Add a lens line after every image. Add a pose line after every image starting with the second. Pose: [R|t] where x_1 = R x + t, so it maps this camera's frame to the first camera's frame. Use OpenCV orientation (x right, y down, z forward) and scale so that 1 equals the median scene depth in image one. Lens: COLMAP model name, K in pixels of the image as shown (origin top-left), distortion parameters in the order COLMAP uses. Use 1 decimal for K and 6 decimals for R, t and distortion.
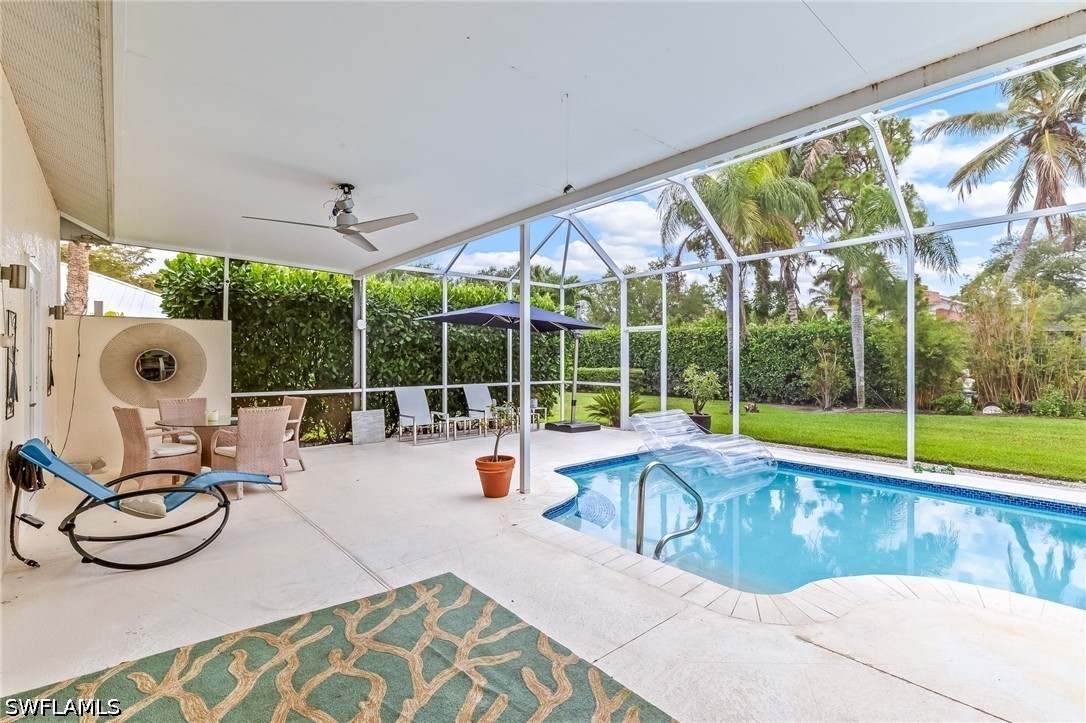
lens RADIAL K [[500.6, 0, 543.0], [0, 500.6, 361.5], [0, 0, 1]] dist [-0.010395, 0.000150]
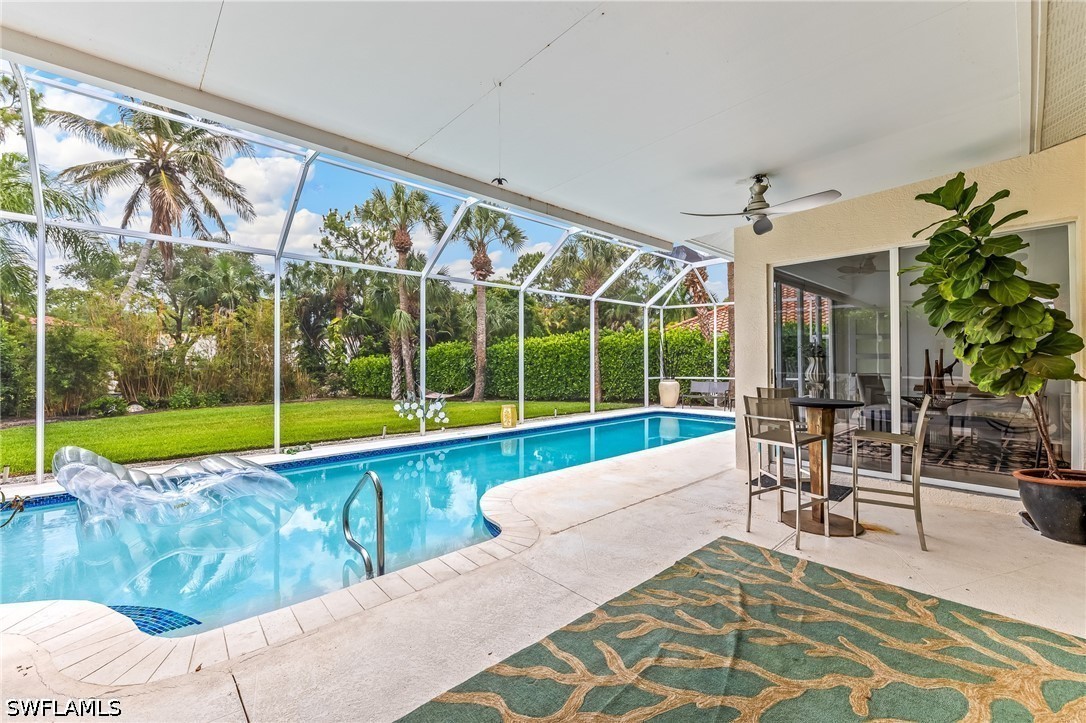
lens RADIAL K [[451.7, 0, 543.0], [0, 451.7, 361.5], [0, 0, 1]] dist [-0.001146, -0.000510]
pose [[-0.046104, -0.000207, 0.998937, -0.262158], [0.006067, 0.999981, 0.000487, -0.000327], [-0.998918, 0.006083, -0.046101, 0.307083]]
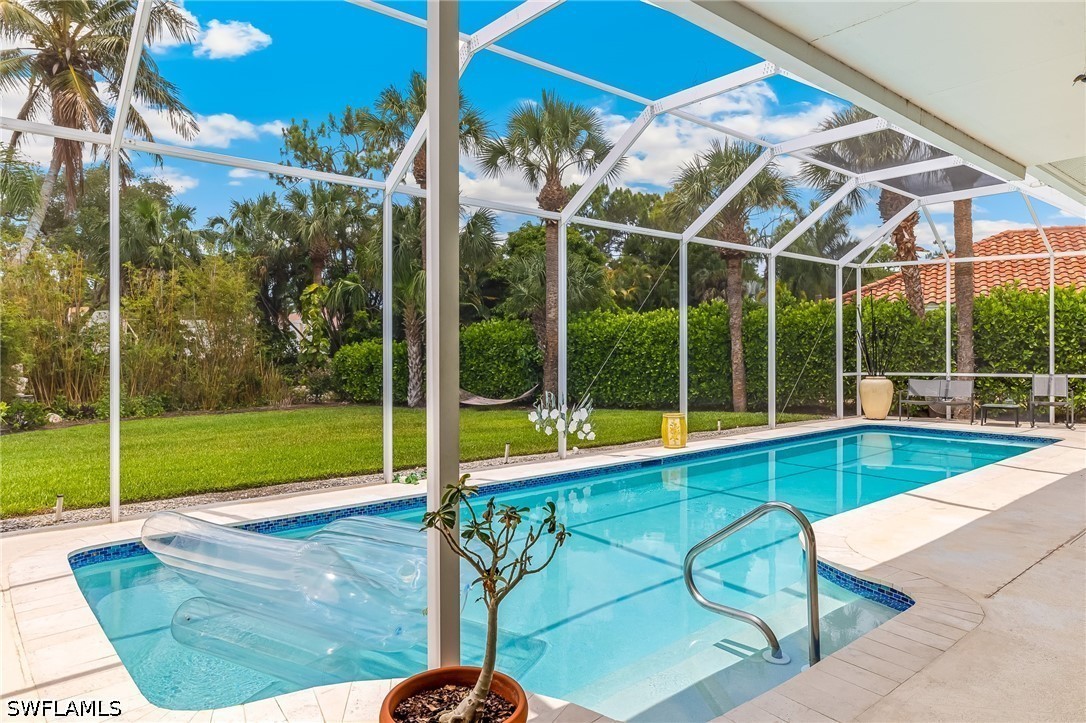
lens RADIAL K [[696.8, 0, 541.6], [0, 696.8, 355.6], [0, 0, 1]] dist [0.000896, -0.003124]
pose [[-0.005448, -0.006966, 0.999961, -0.278839], [0.005715, 0.999959, 0.006998, 0.002999], [-0.999969, 0.005752, -0.005408, 0.562422]]
